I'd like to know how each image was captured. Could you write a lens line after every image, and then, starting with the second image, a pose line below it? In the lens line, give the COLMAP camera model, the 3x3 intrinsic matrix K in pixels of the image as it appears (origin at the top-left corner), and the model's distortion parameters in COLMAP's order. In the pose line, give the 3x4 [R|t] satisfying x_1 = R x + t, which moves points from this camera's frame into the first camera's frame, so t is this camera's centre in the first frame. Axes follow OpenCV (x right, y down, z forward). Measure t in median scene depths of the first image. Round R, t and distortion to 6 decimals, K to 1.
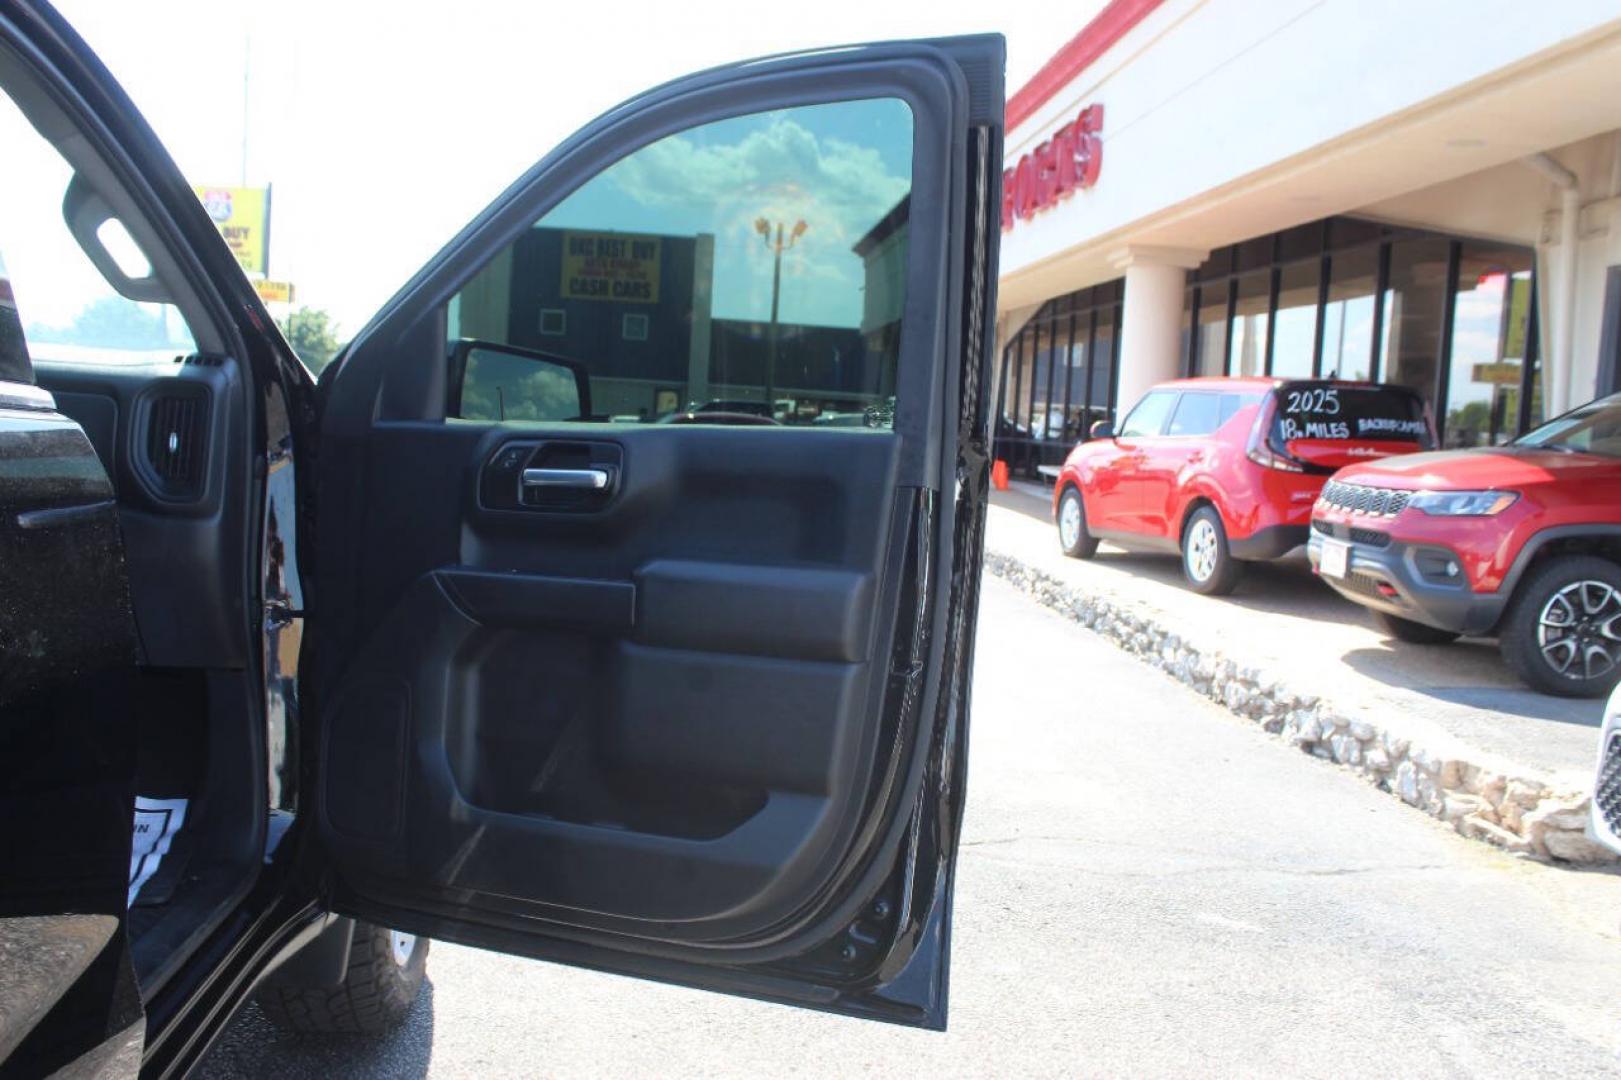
lens RADIAL K [[1485.0, 0, 810.5], [0, 1485.0, 540.0], [0, 0, 1]] dist [-0.081910, 0.006050]
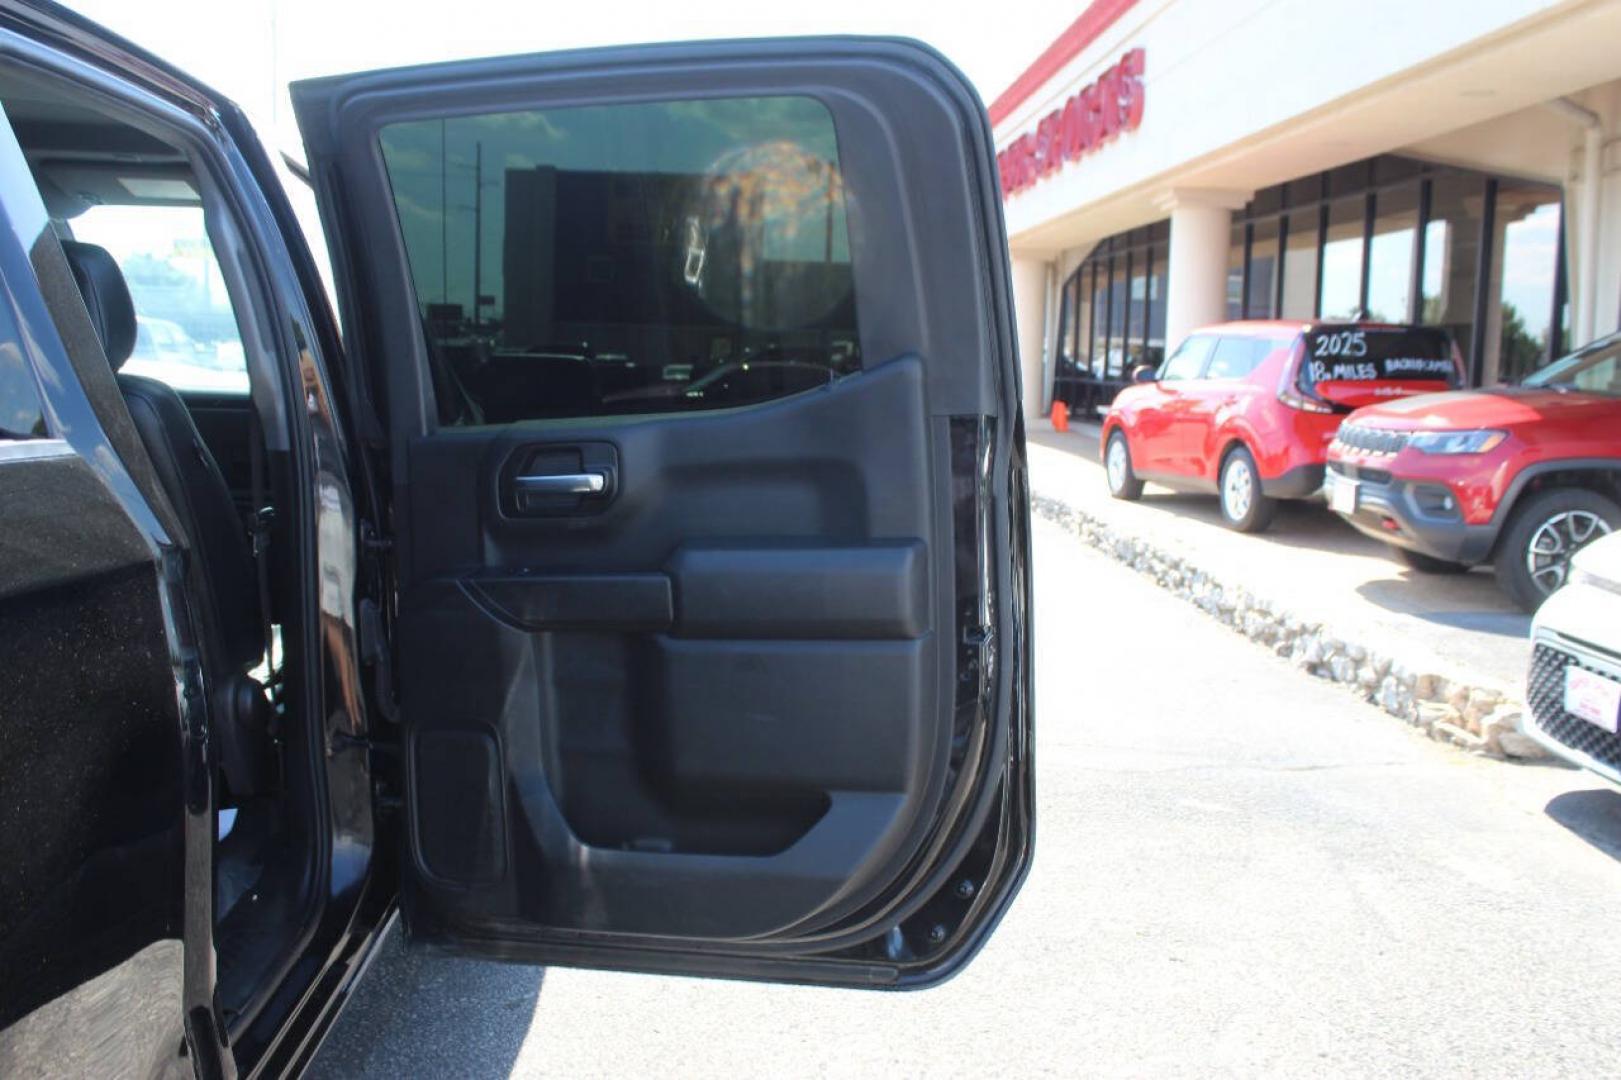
lens RADIAL K [[1571.3, 0, 810.5], [0, 1571.3, 540.0], [0, 0, 1]] dist [-0.062113, -0.005274]
pose [[0.998788, -0.025641, -0.042023, 0.011650], [0.027068, 0.999063, 0.033771, -0.003807], [0.041117, -0.034868, 0.998546, -0.141279]]
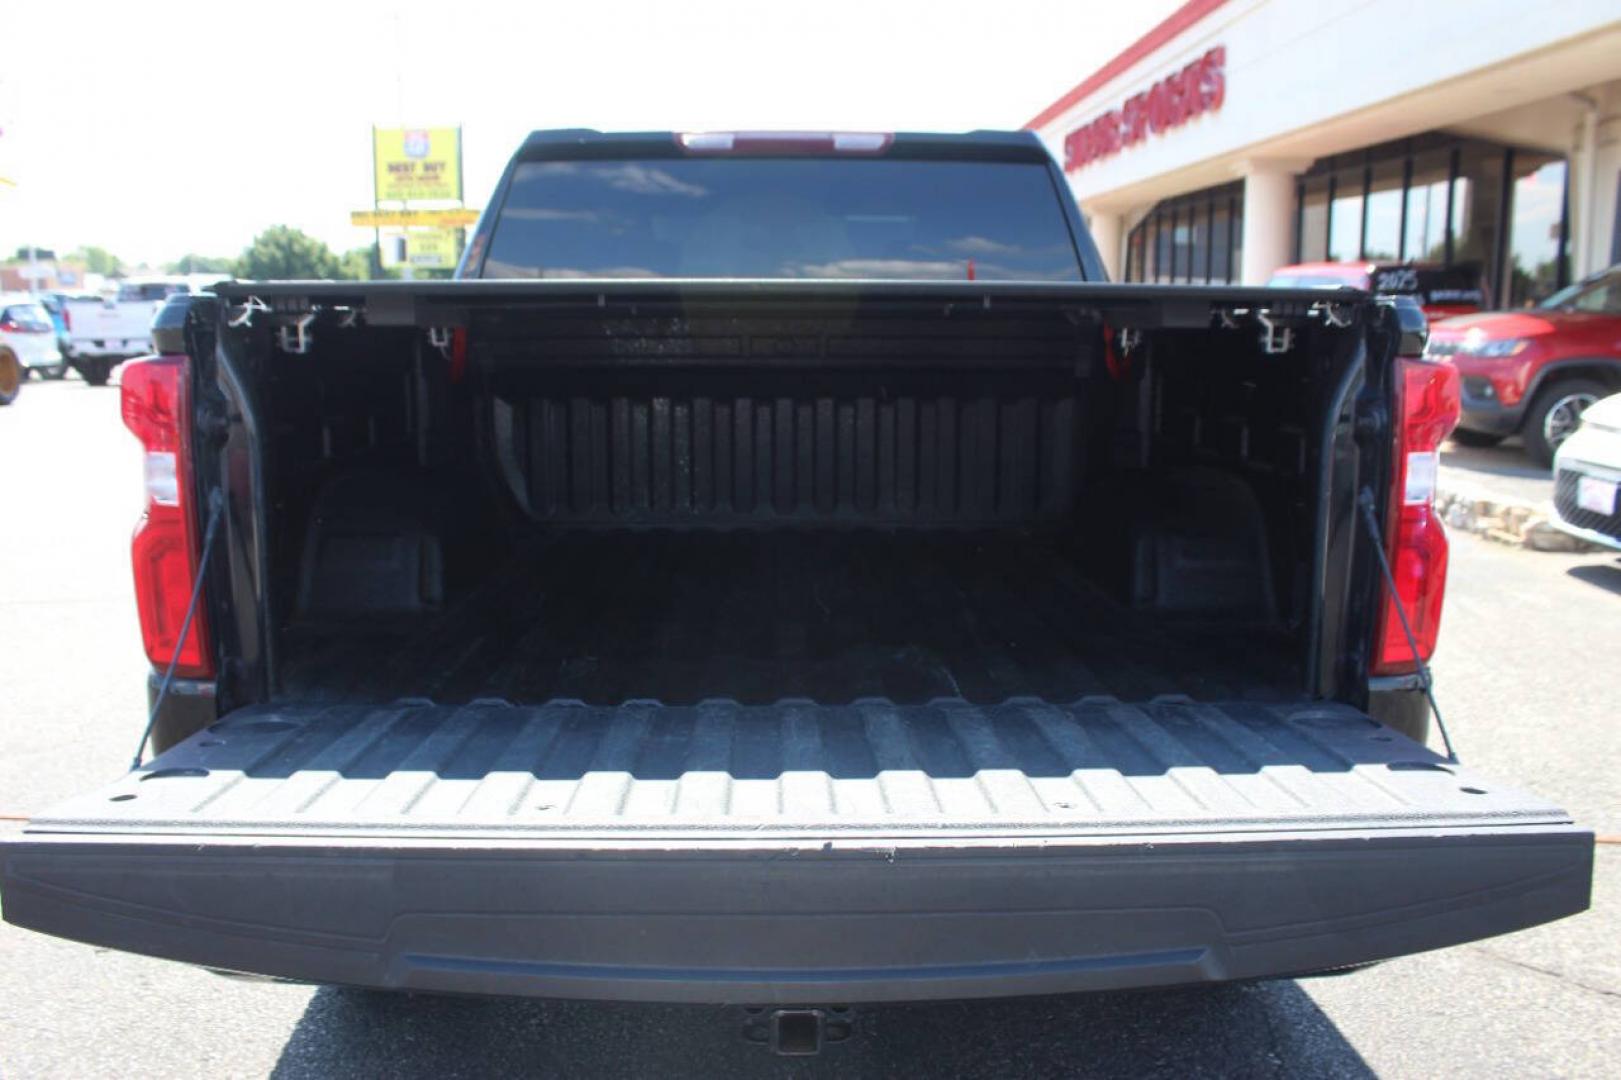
lens RADIAL K [[1457.3, 0, 810.5], [0, 1457.3, 540.0], [0, 0, 1]] dist [-0.105583, 0.097113]
pose [[0.996626, -0.042058, -0.070485, -0.142633], [0.047534, 0.995826, 0.077917, 0.020358], [0.066914, -0.081004, 0.994465, -0.457921]]
